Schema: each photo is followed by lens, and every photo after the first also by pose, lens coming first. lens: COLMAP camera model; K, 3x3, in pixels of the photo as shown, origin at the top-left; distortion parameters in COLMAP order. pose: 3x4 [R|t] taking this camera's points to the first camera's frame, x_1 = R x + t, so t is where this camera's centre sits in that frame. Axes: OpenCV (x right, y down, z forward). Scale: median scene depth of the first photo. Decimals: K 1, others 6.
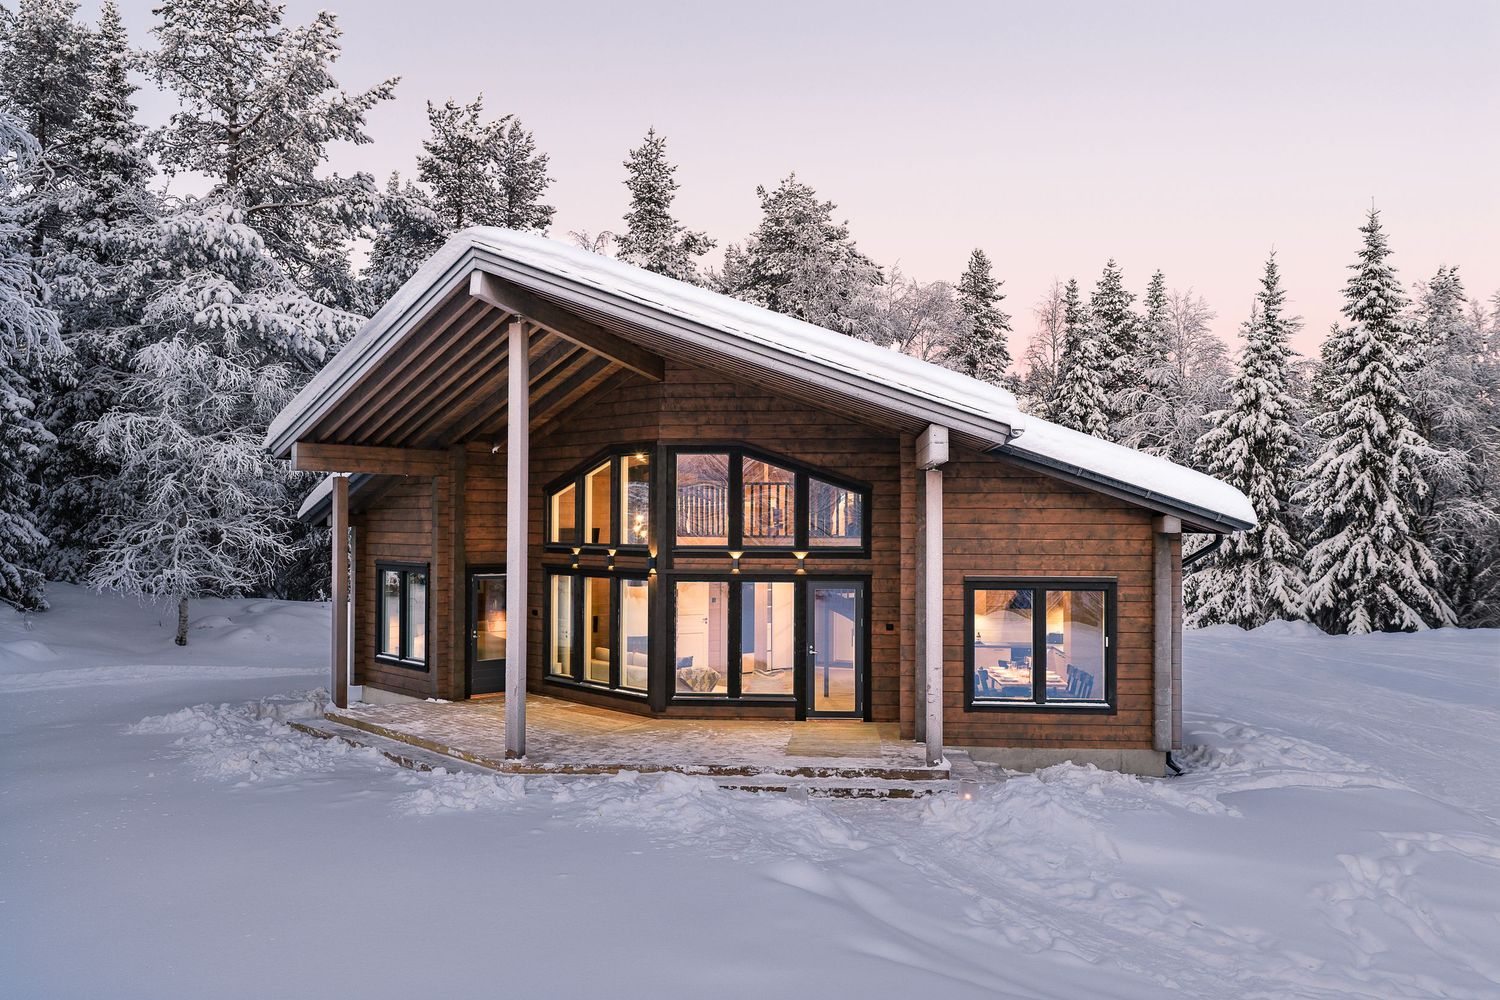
lens RADIAL K [[1233.4, 0, 750.4], [0, 1233.4, 501.4], [0, 0, 1]] dist [0.011175, -0.015914]
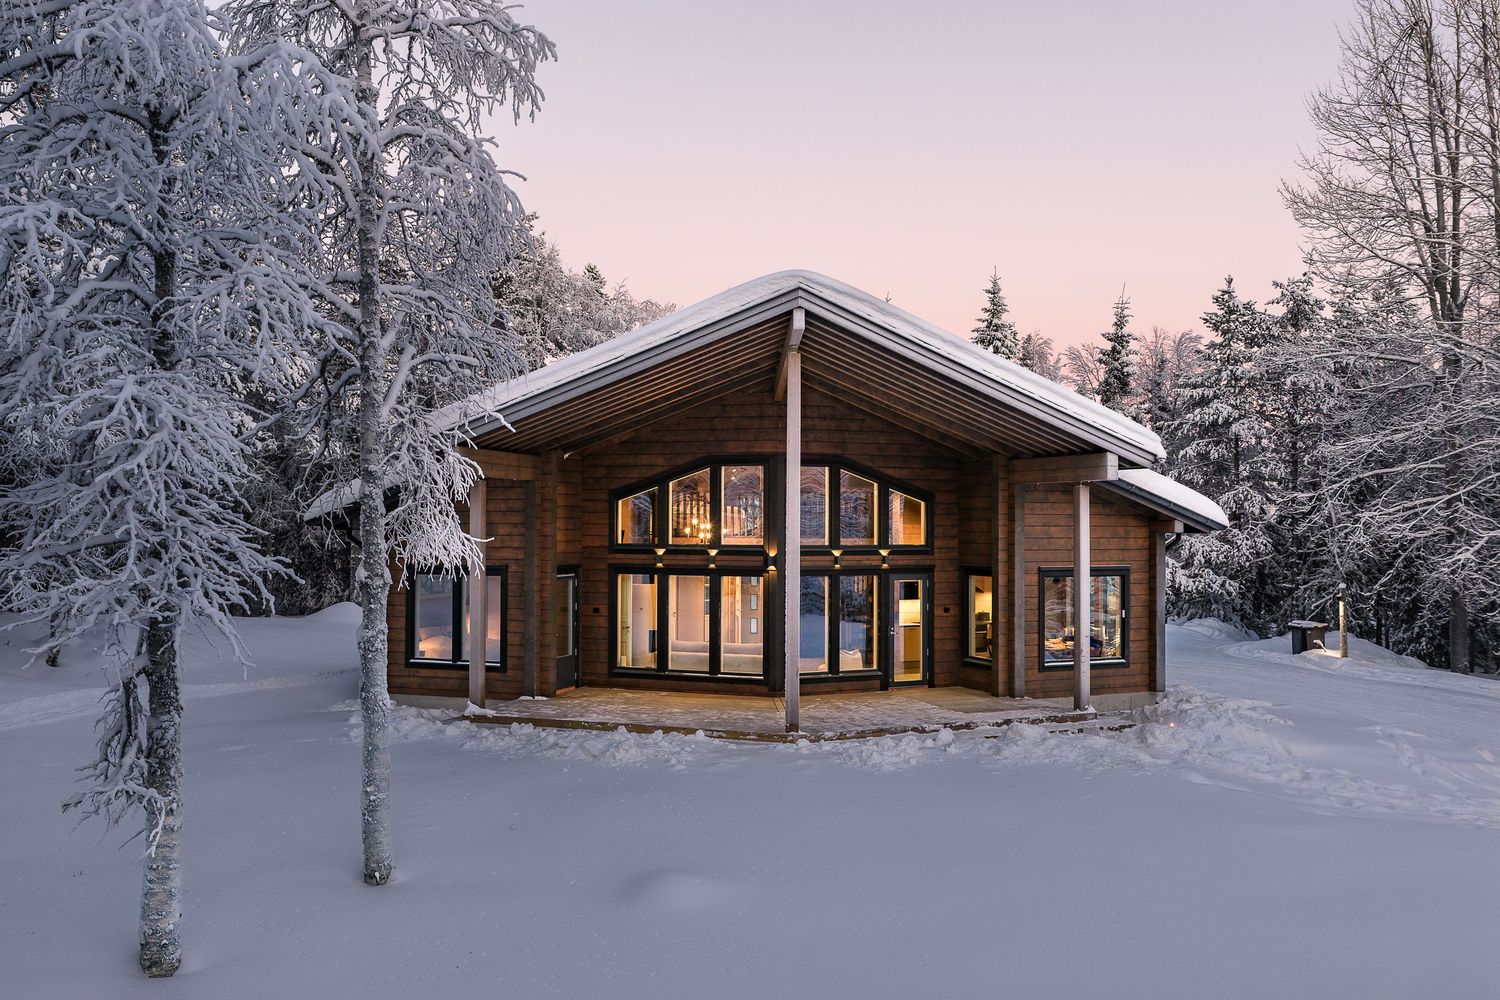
lens RADIAL K [[1233.4, 0, 750.3], [0, 1233.4, 502.1], [0, 0, 1]] dist [0.011175, -0.015914]
pose [[0.880711, 0.007341, 0.473597, -0.640229], [-0.008211, 0.999966, -0.000232, -0.004154], [-0.473583, -0.003685, 0.880742, 0.005642]]
